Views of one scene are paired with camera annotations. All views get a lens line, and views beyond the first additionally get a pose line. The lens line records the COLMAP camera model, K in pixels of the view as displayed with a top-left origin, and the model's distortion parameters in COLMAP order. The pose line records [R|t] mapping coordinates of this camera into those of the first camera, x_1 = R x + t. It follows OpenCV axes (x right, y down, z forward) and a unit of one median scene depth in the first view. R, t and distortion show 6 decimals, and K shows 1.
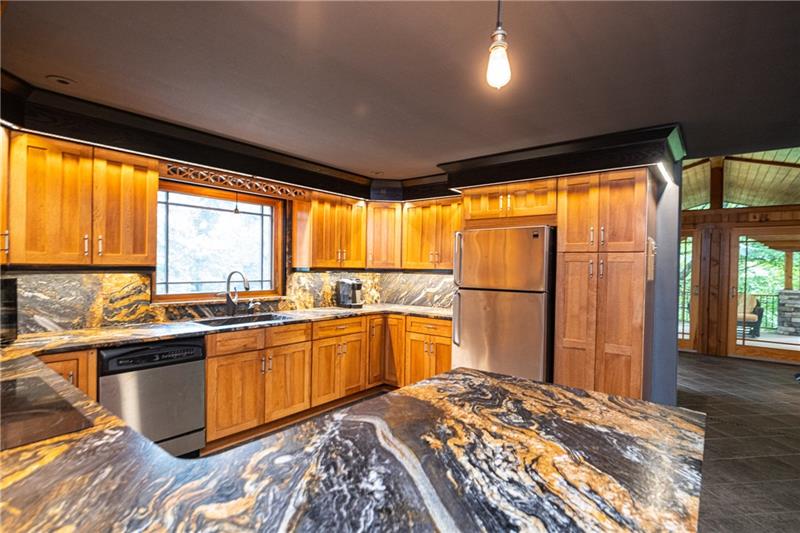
lens RADIAL K [[401.9, 0, 400.6], [0, 401.9, 270.1], [0, 0, 1]] dist [-0.015876, 0.001224]
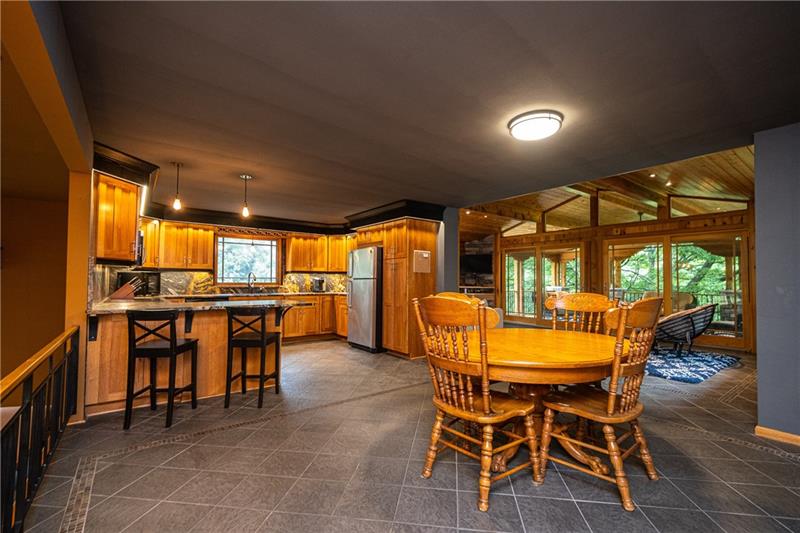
lens RADIAL K [[356.3, 0, 400.7], [0, 356.3, 268.1], [0, 0, 1]] dist [0.004191, -0.000025]
pose [[0.965866, -0.018825, -0.258358, 0.871966], [0.006915, 0.998874, -0.046930, 0.077045], [0.258951, 0.043542, 0.964909, -0.657660]]
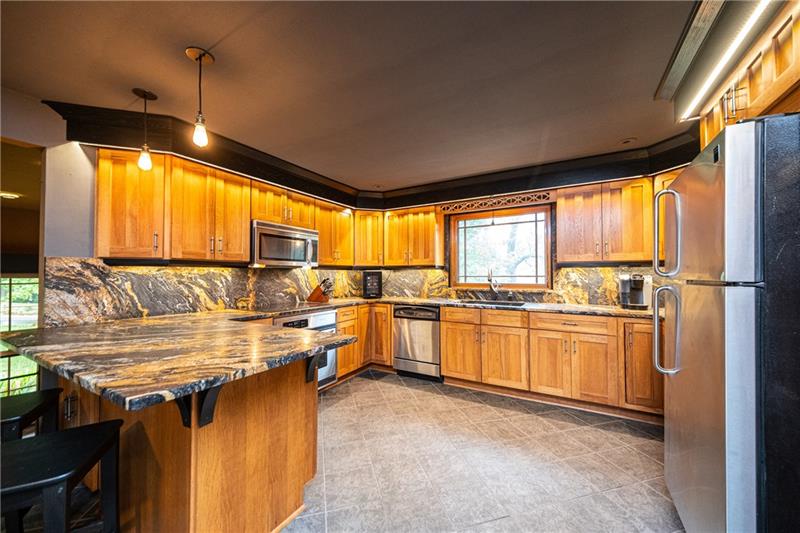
lens RADIAL K [[299.4, 0, 404.7], [0, 299.4, 269.3], [0, 0, 1]] dist [0.013681, -0.000031]
pose [[0.140733, -0.032606, -0.989510, 0.565049], [-0.004098, 0.999430, -0.033516, 0.043937], [0.990039, 0.008772, 0.140519, 0.565381]]
